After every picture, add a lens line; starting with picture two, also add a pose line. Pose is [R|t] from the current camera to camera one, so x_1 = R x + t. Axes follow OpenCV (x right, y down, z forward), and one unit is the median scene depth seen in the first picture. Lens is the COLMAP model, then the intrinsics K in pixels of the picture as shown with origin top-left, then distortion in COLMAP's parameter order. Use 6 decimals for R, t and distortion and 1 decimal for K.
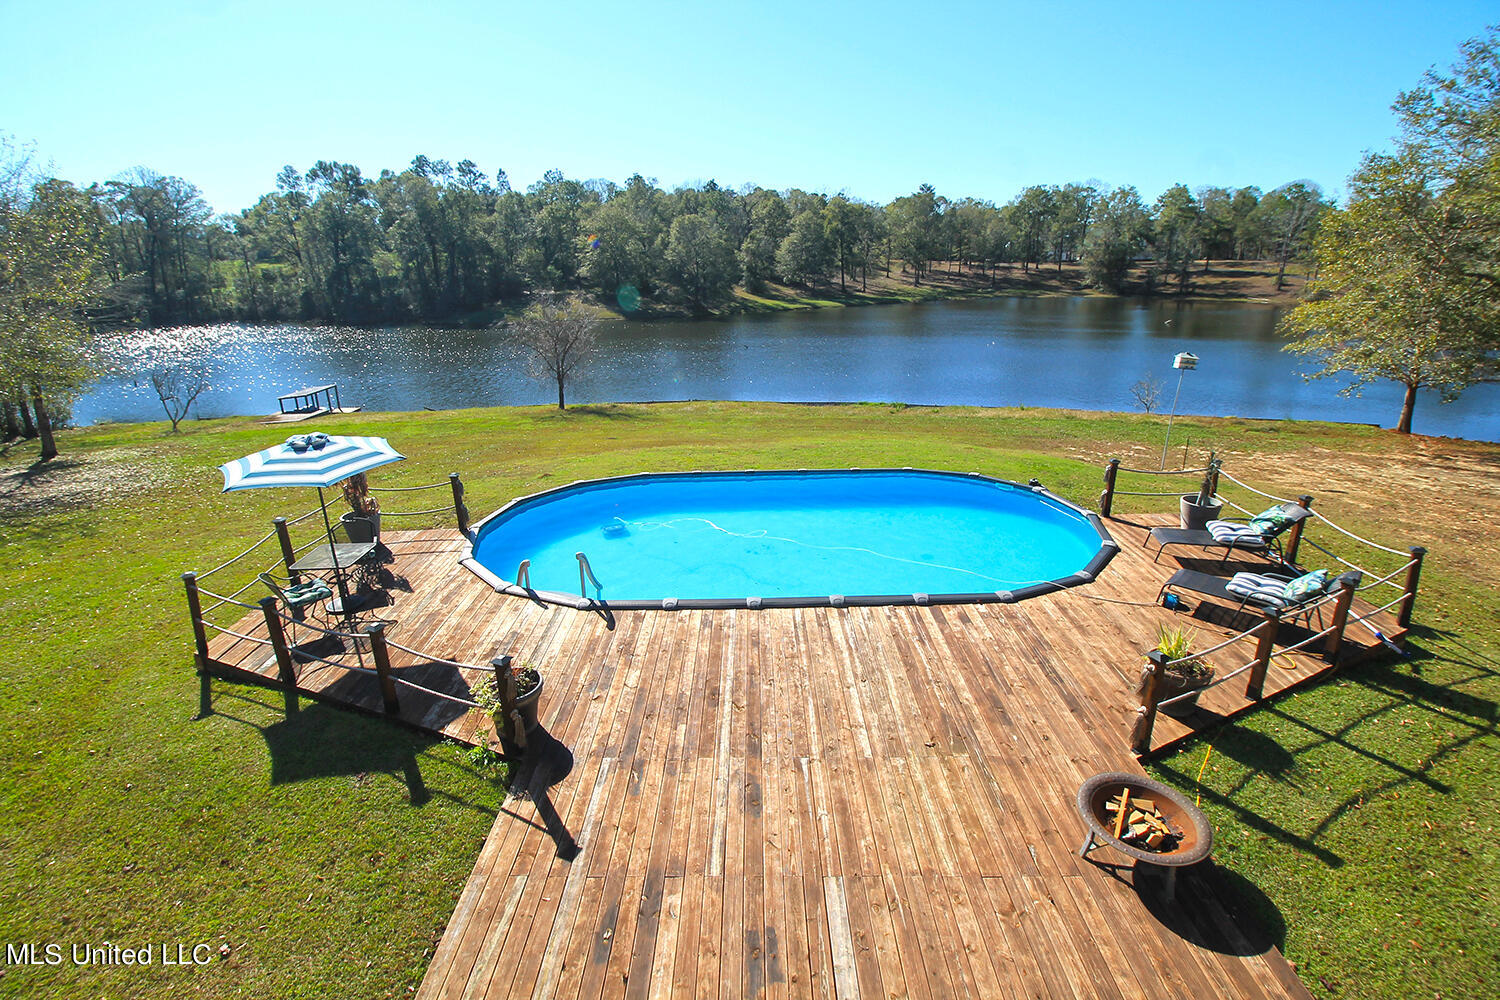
lens RADIAL K [[702.7, 0, 746.7], [0, 702.7, 487.1], [0, 0, 1]] dist [0.003800, -0.015148]
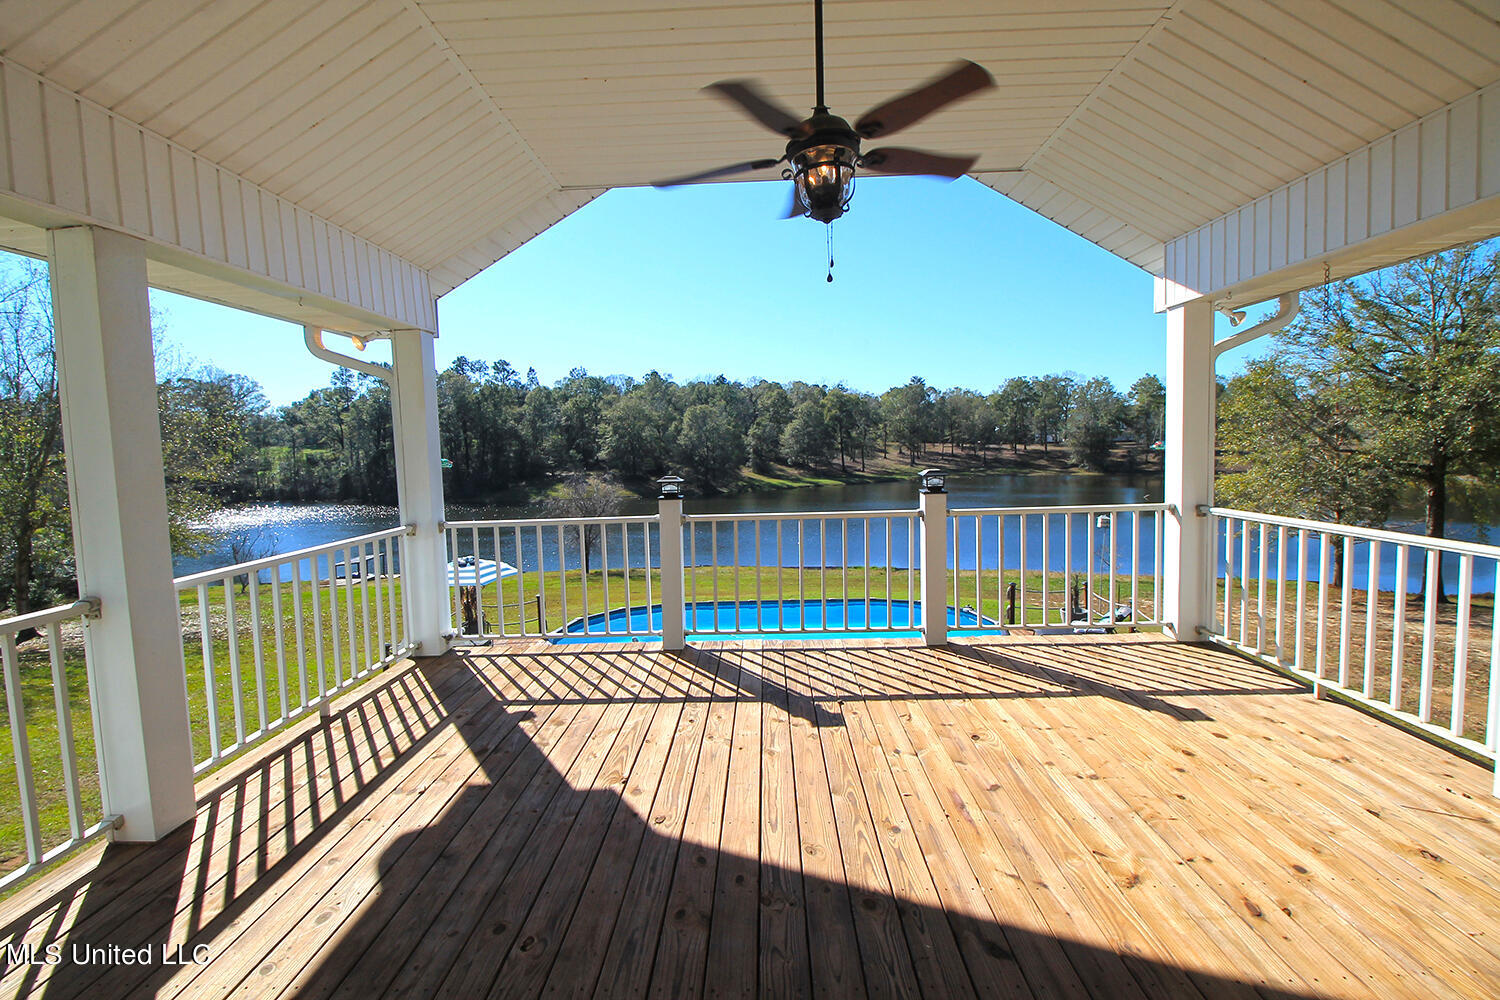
lens RADIAL K [[702.0, 0, 743.2], [0, 702.0, 494.5], [0, 0, 1]] dist [0.002534, -0.014819]
pose [[0.999865, -0.005758, -0.015390, 0.000905], [0.001941, 0.971417, -0.237372, 0.009187], [0.016317, 0.237310, 0.971297, -0.031488]]
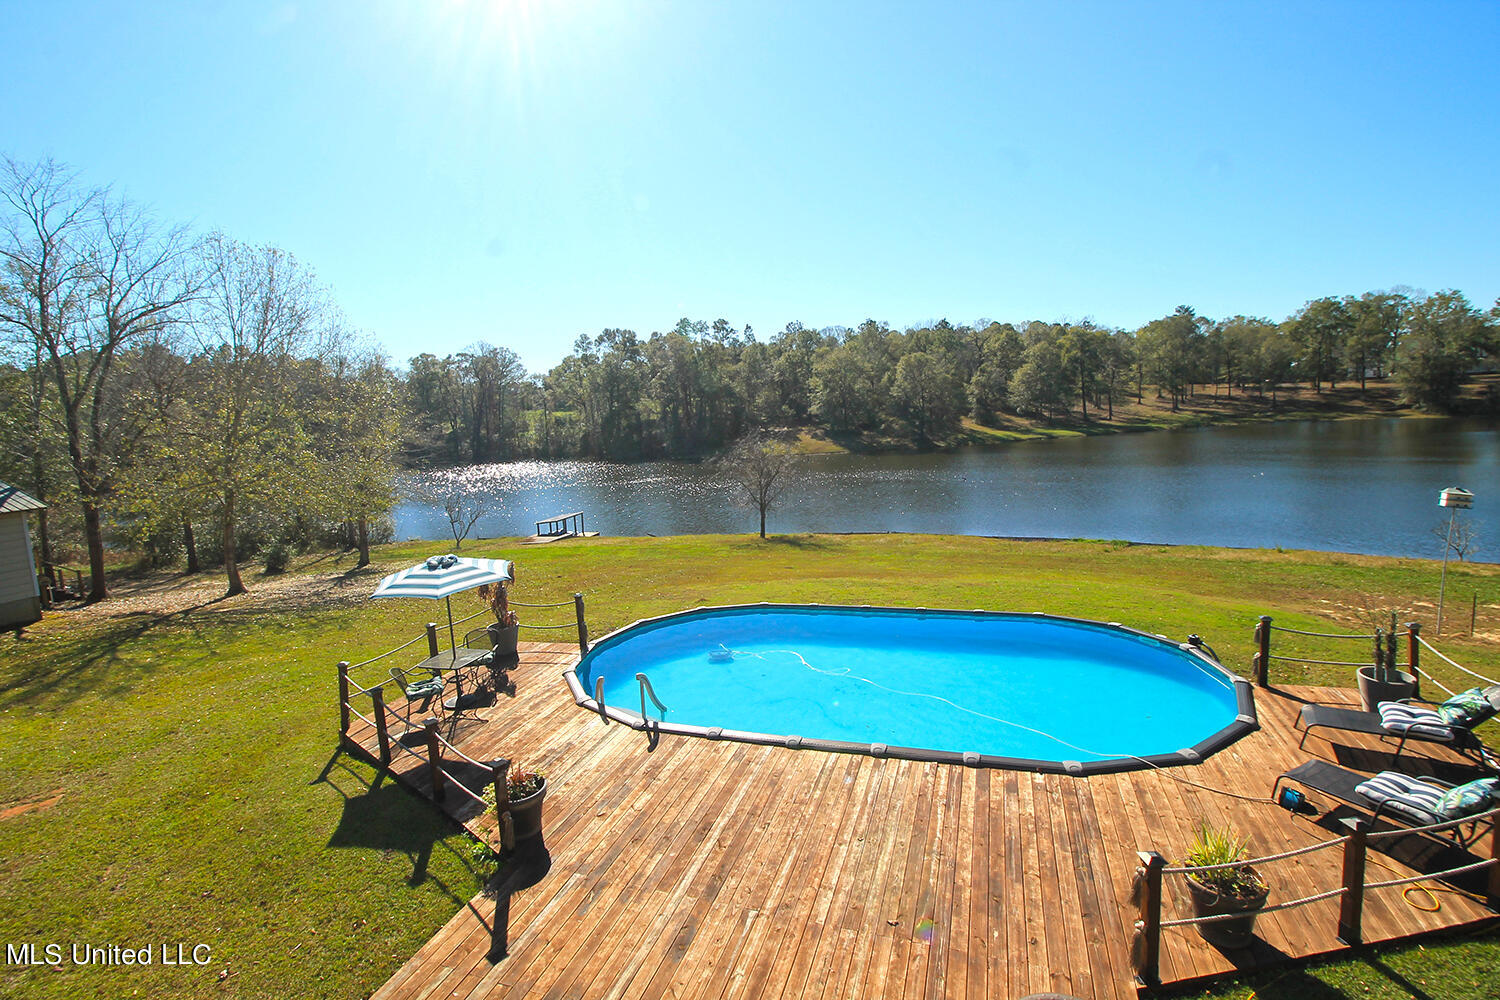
lens RADIAL K [[702.3, 0, 748.6], [0, 702.3, 486.2], [0, 0, 1]] dist [0.003798, -0.015491]
pose [[0.945678, 0.000517, -0.325104, 0.018293], [-0.060495, 0.982813, -0.174410, -0.000774], [0.319426, 0.184603, 0.929456, 0.000050]]
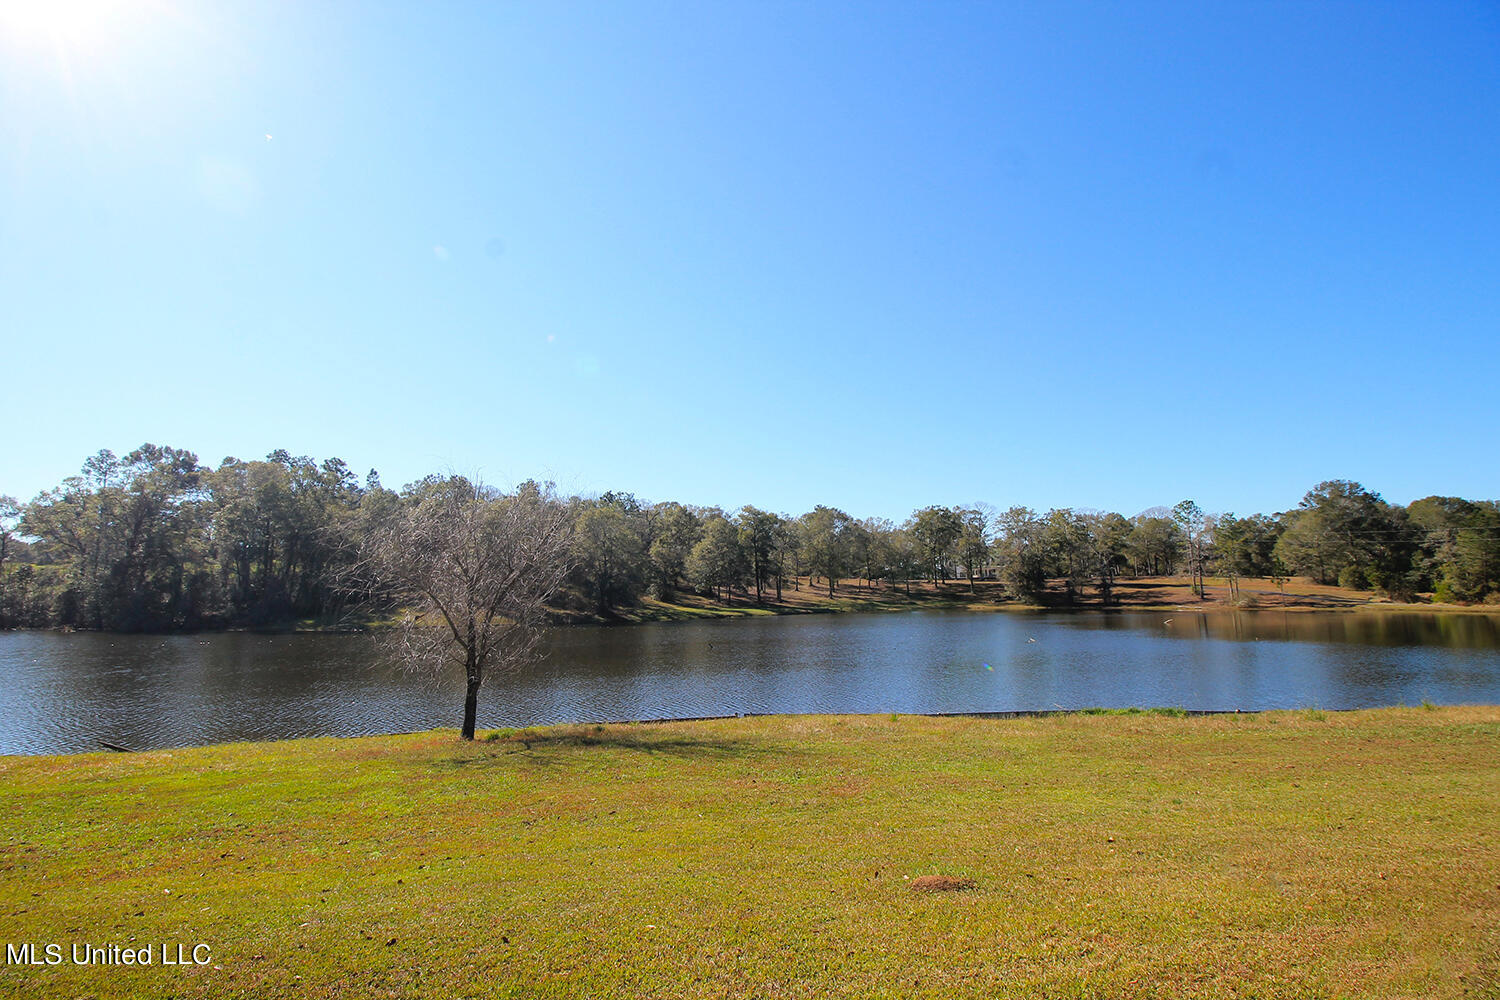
lens RADIAL K [[689.4, 0, 732.1], [0, 689.4, 493.3], [0, 0, 1]] dist [0.001878, -0.014097]
pose [[0.983803, 0.035047, 0.175794, -0.061649], [0.046678, 0.896778, -0.440012, -0.017993], [-0.173069, 0.441091, 0.880617, 0.180215]]
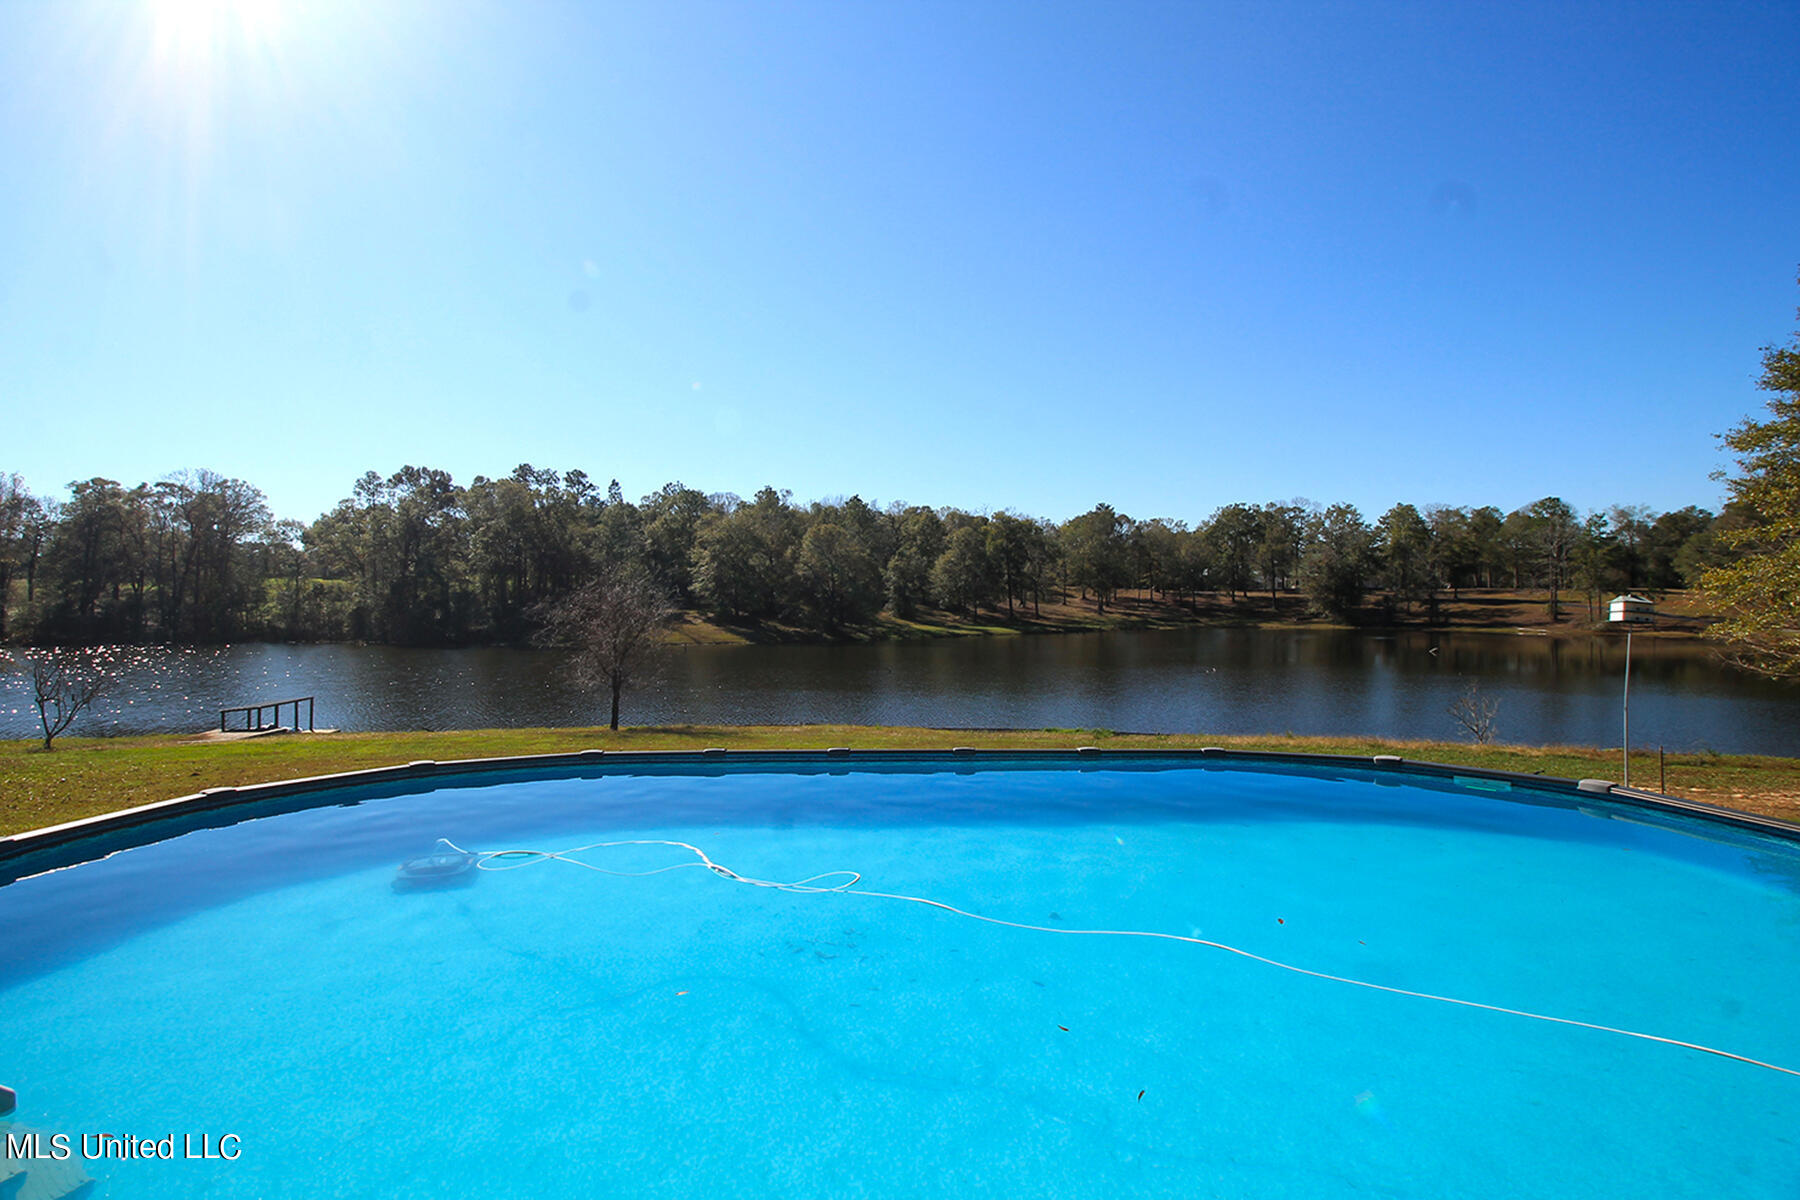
lens RADIAL K [[847.3, 0, 881.9], [0, 847.3, 591.8], [0, 0, 1]] dist [0.006325, -0.017689]
pose [[0.999767, 0.011802, -0.018088, 0.003678], [-0.016893, 0.949132, -0.314425, 0.005651], [0.013457, 0.314657, 0.949110, 0.054290]]
